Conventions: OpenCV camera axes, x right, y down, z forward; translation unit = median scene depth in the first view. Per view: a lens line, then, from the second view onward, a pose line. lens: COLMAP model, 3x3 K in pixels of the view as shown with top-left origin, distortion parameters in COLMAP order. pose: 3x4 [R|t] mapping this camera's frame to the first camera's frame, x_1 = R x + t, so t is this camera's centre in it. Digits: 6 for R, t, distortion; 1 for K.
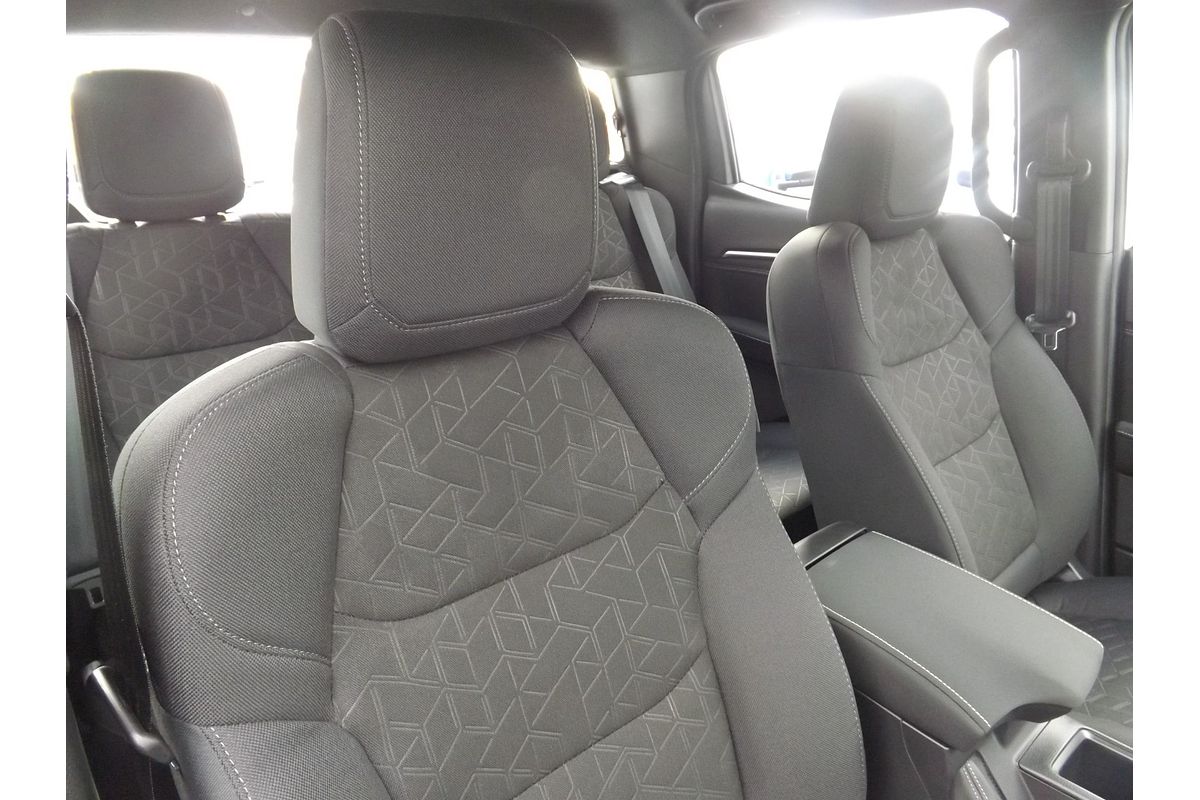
lens RADIAL K [[752.4, 0, 600.0], [0, 752.4, 400.0], [0, 0, 1]] dist [-0.048022, 0.000894]
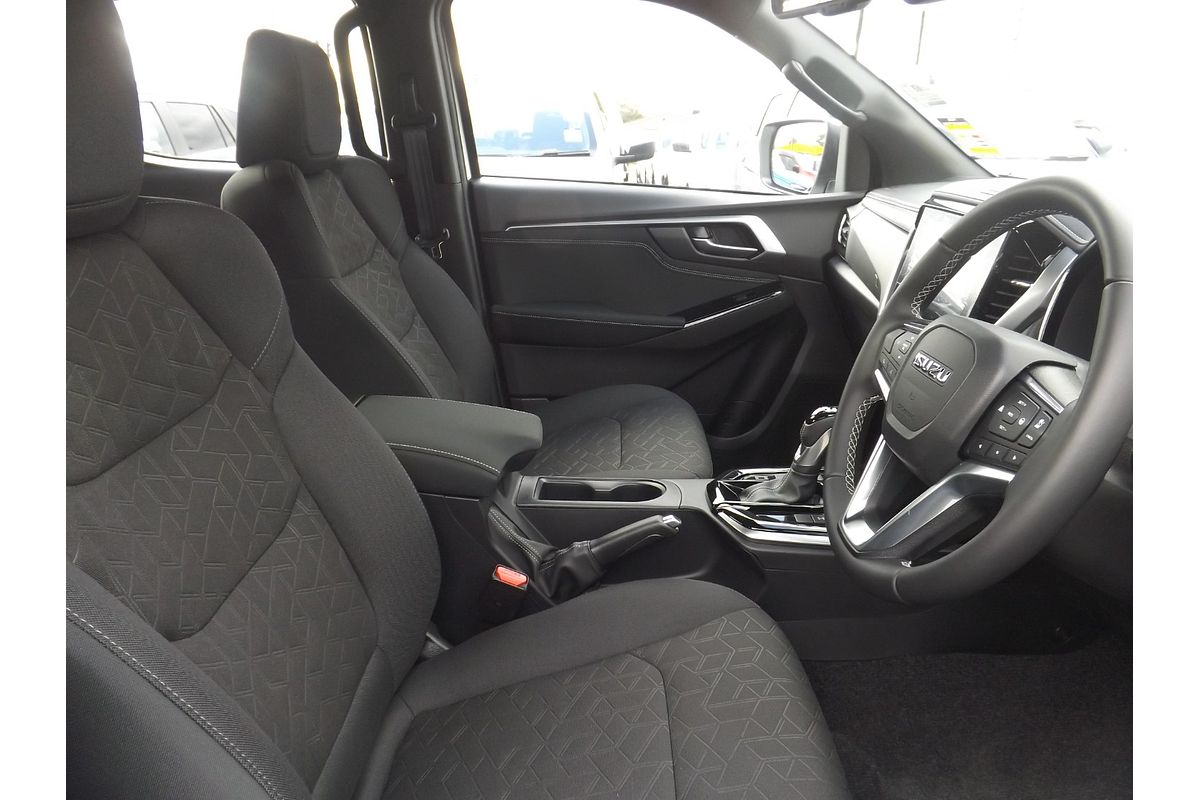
lens RADIAL K [[785.9, 0, 595.0], [0, 785.9, 407.1], [0, 0, 1]] dist [-0.052384, 0.003750]
pose [[0.671412, -0.223785, 0.706488, -0.305397], [0.222731, 0.970177, 0.095638, 0.144239], [-0.706821, 0.093144, 0.701233, -0.189164]]
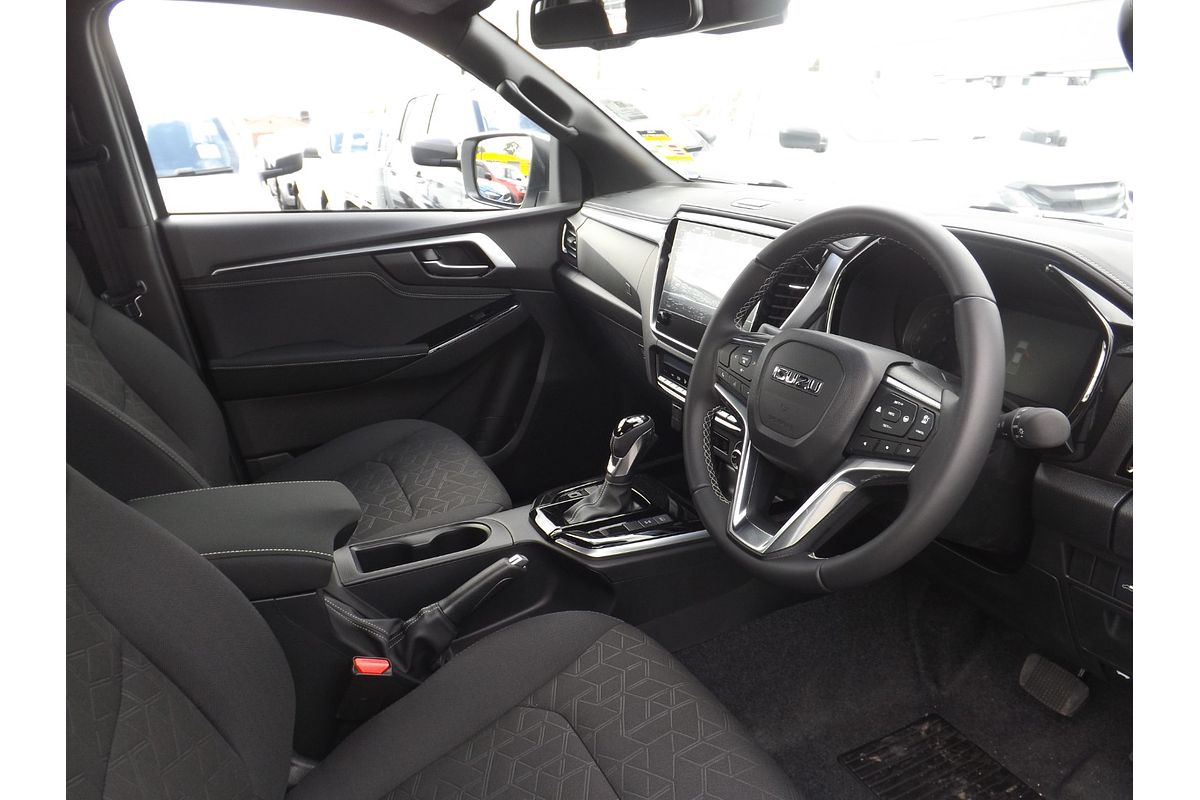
lens RADIAL K [[785.9, 0, 595.0], [0, 785.9, 407.1], [0, 0, 1]] dist [-0.052384, 0.003750]
pose [[0.257651, -0.314004, 0.913793, -0.387635], [0.323283, 0.919233, 0.224721, 0.022692], [-0.910551, 0.237514, 0.338354, 0.012768]]
